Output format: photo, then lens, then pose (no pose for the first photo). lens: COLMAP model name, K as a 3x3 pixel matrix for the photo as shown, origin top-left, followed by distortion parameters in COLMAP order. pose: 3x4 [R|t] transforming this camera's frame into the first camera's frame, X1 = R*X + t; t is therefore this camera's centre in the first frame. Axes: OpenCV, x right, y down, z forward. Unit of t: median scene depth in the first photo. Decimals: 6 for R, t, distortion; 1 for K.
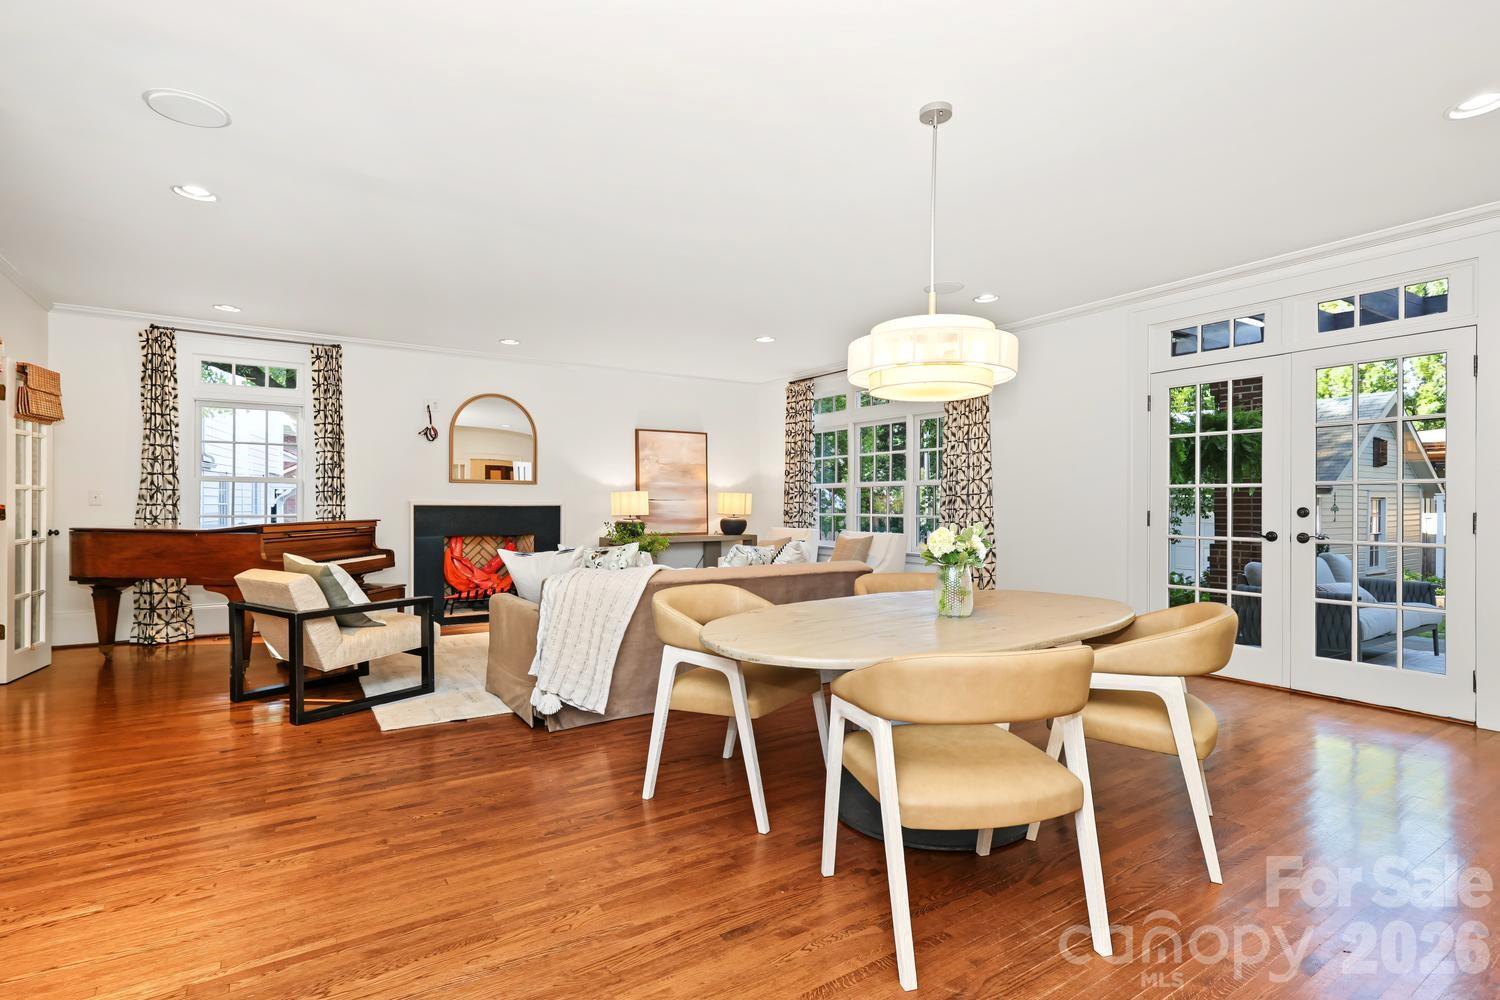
lens RADIAL K [[714.0, 0, 743.7], [0, 714.0, 495.5], [0, 0, 1]] dist [-0.000013, 0.000114]
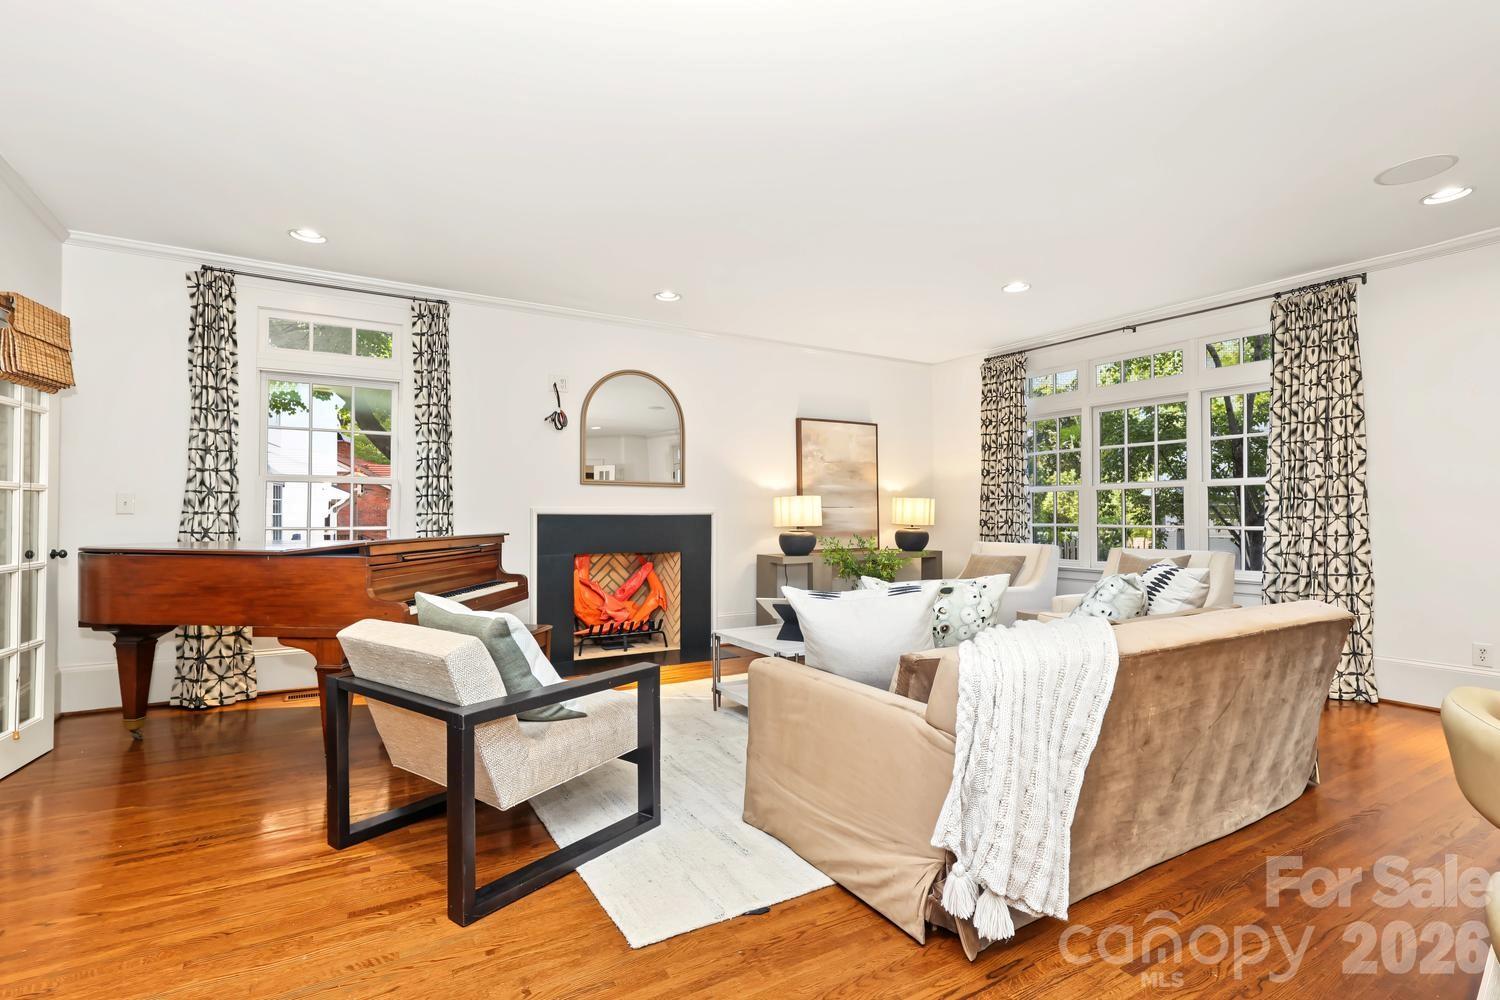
lens RADIAL K [[706.6, 0, 752.6], [0, 706.6, 495.8], [0, 0, 1]] dist [0.001108, 0.000529]
pose [[0.999502, -0.002608, -0.031433, -0.245092], [0.002155, 0.999893, -0.014442, 0.006791], [0.031467, 0.014367, 0.999402, 0.297219]]
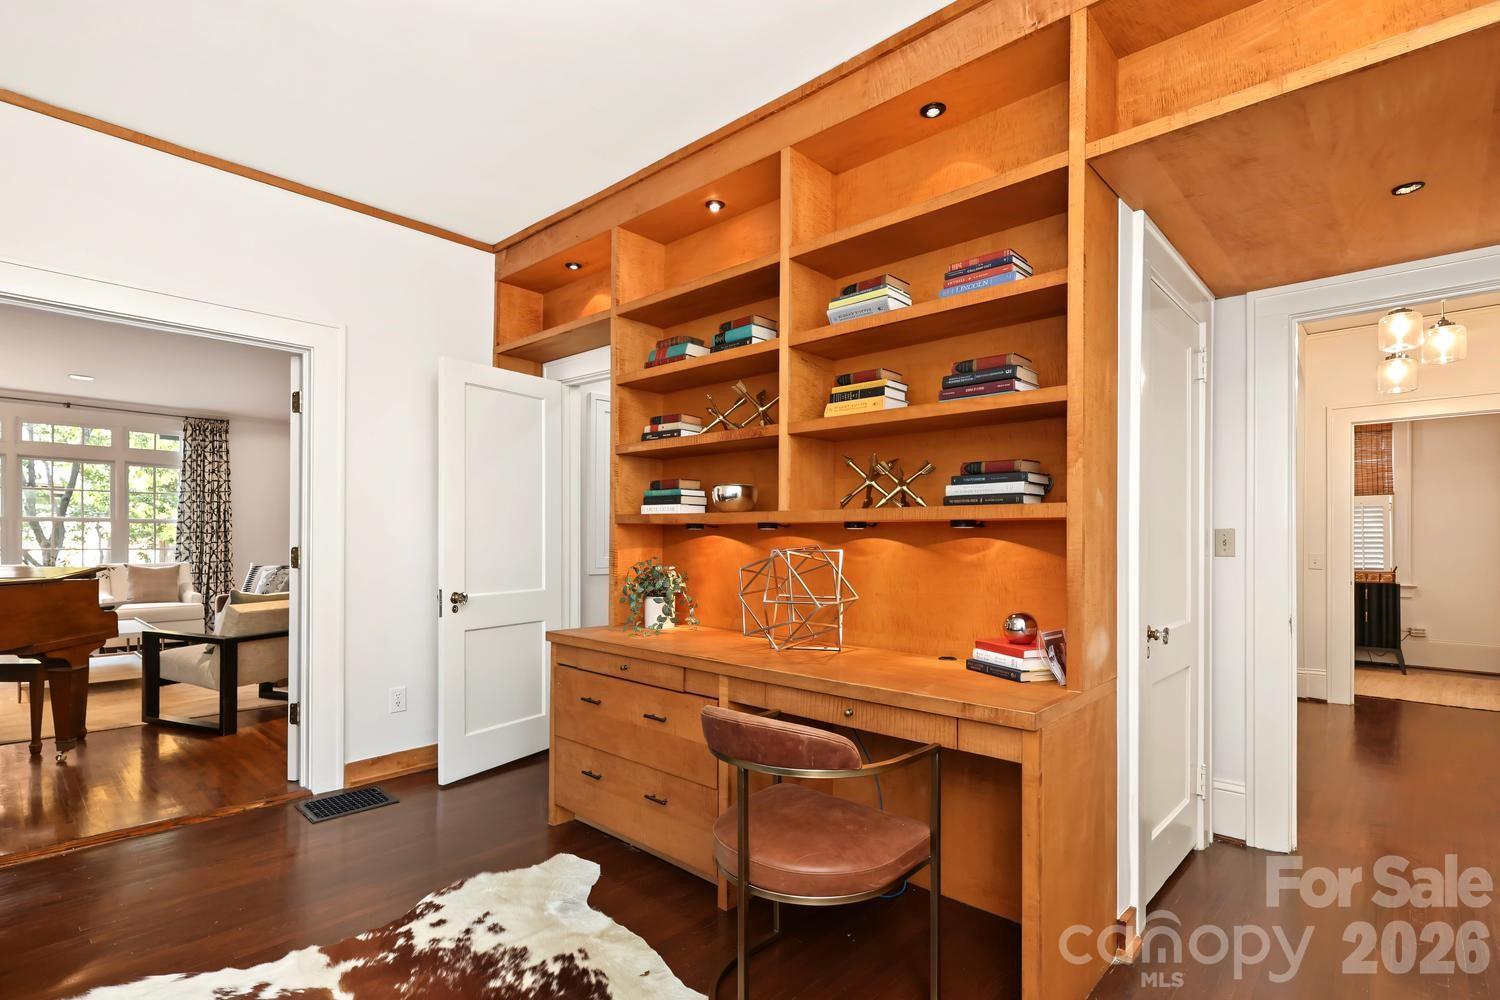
lens RADIAL K [[730.0, 0, 747.6], [0, 730.0, 515.4], [0, 0, 1]] dist [0.000628, 0.000155]
pose [[-0.242204, 0.026157, 0.969873, -1.340398], [-0.015750, 0.999399, -0.030886, -0.005529], [-0.970098, -0.022756, -0.241646, 0.365064]]
